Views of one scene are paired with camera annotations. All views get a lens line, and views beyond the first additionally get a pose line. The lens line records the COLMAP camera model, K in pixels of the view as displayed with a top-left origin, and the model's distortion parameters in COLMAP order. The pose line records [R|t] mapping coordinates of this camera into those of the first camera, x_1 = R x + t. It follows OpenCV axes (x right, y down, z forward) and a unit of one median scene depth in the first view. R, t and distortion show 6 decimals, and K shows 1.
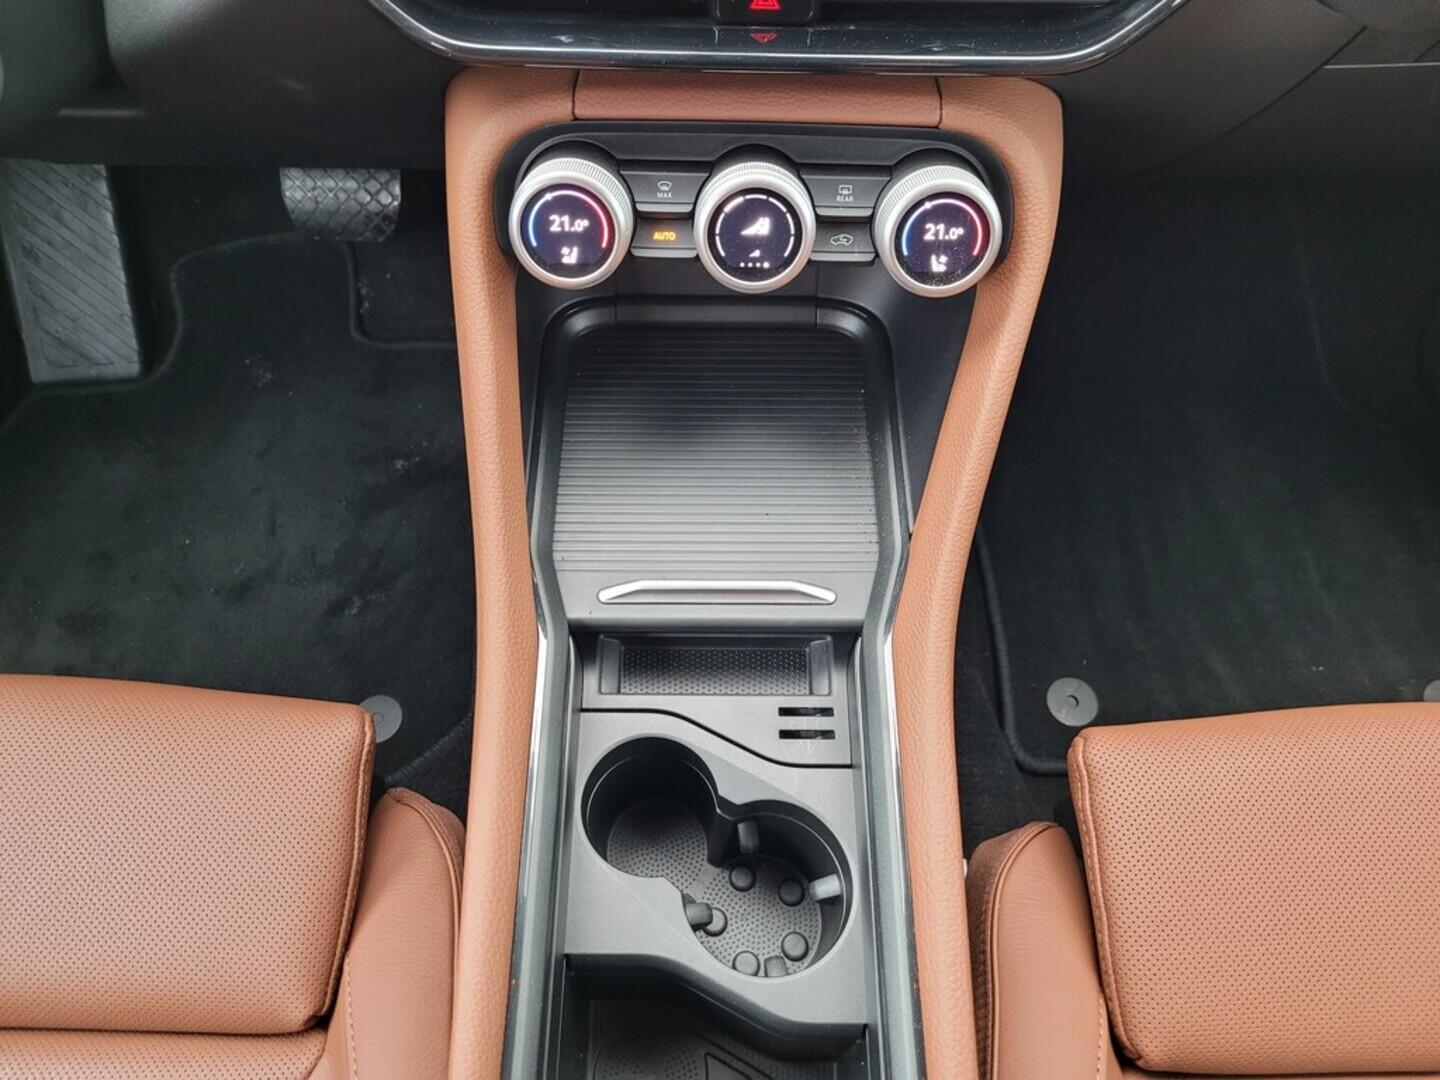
lens RADIAL K [[1099.4, 0, 720.0], [0, 1099.4, 540.0], [0, 0, 1]] dist [0.026066, -0.000476]
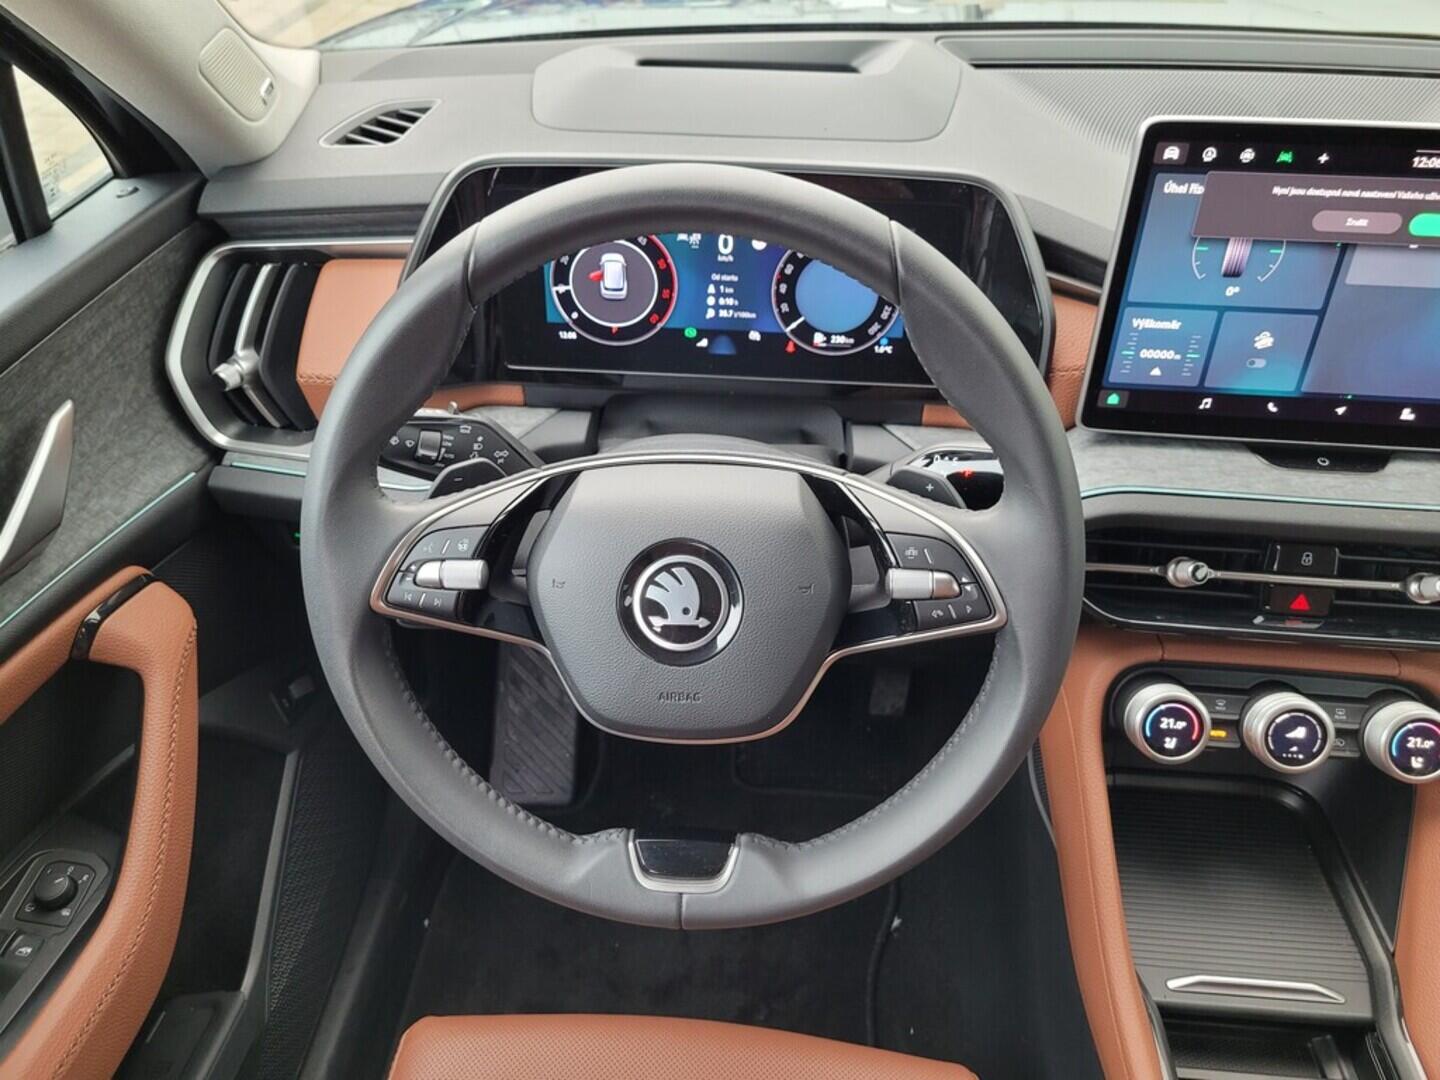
lens RADIAL K [[1100.2, 0, 697.9], [0, 1100.2, 541.7], [0, 0, 1]] dist [0.041555, -0.037187]
pose [[0.996841, 0.043686, -0.066334, -0.692151], [-0.066507, 0.915664, -0.396404, 0.146964], [0.043422, 0.399563, 0.915677, -0.578073]]
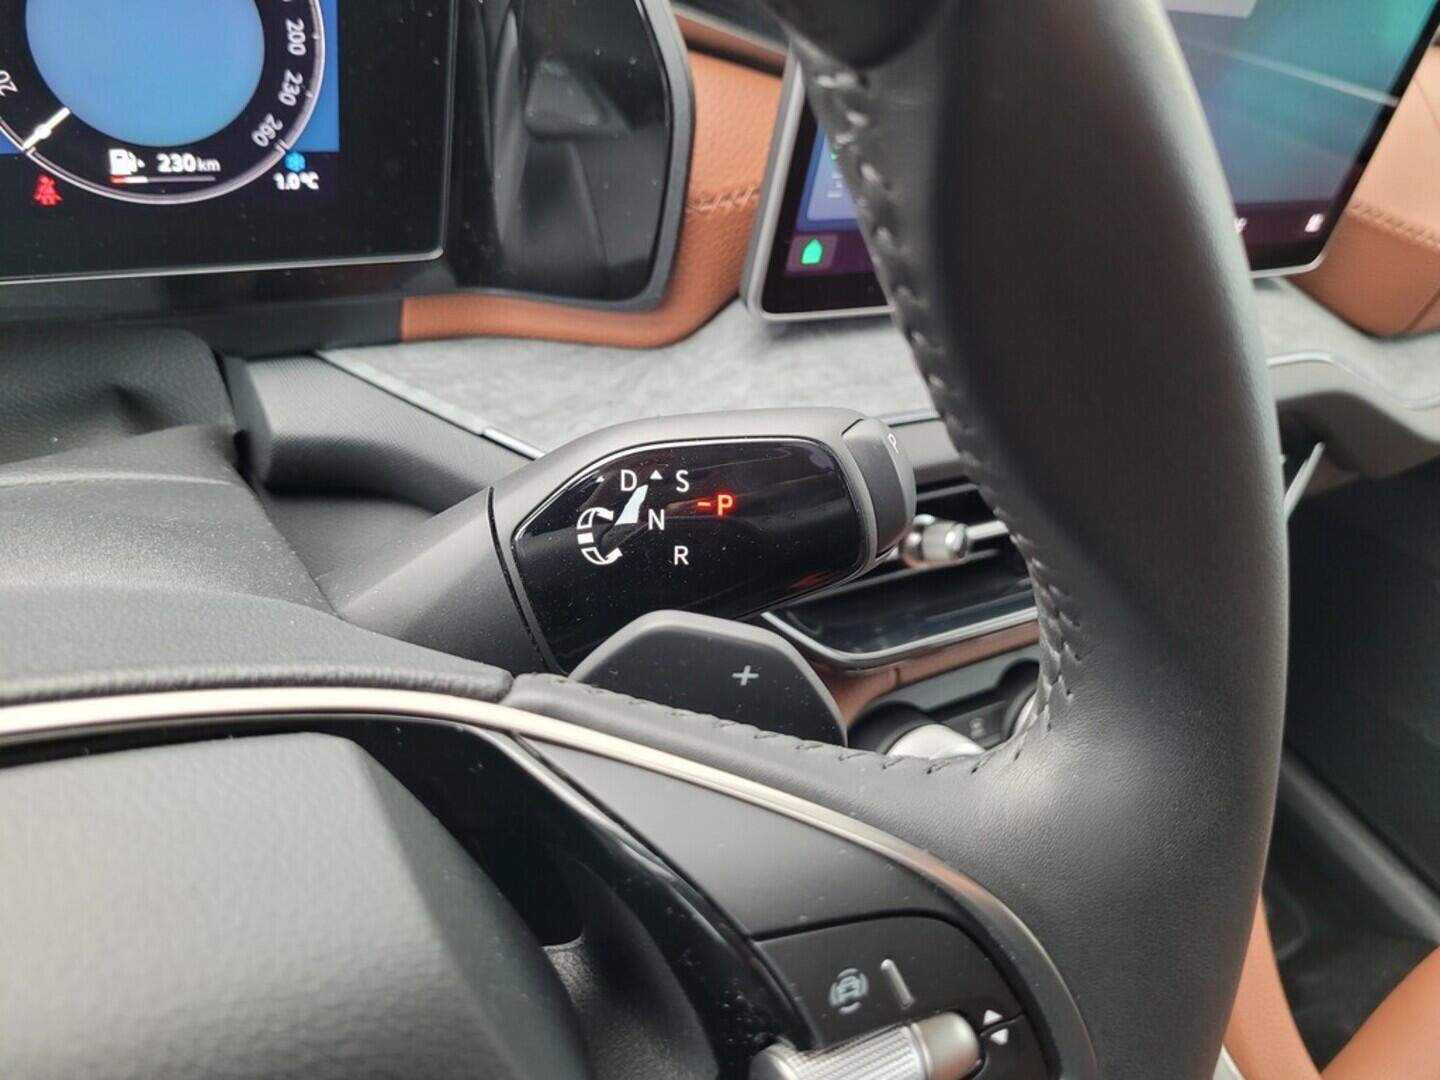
lens RADIAL K [[1143.8, 0, 720.1], [0, 1143.8, 531.4], [0, 0, 1]] dist [-0.003221, -0.000847]
pose [[0.837740, -0.193132, 0.510776, -0.723700], [0.327884, 0.925887, -0.187683, -0.358575], [-0.436673, 0.324705, 0.838977, 0.175525]]
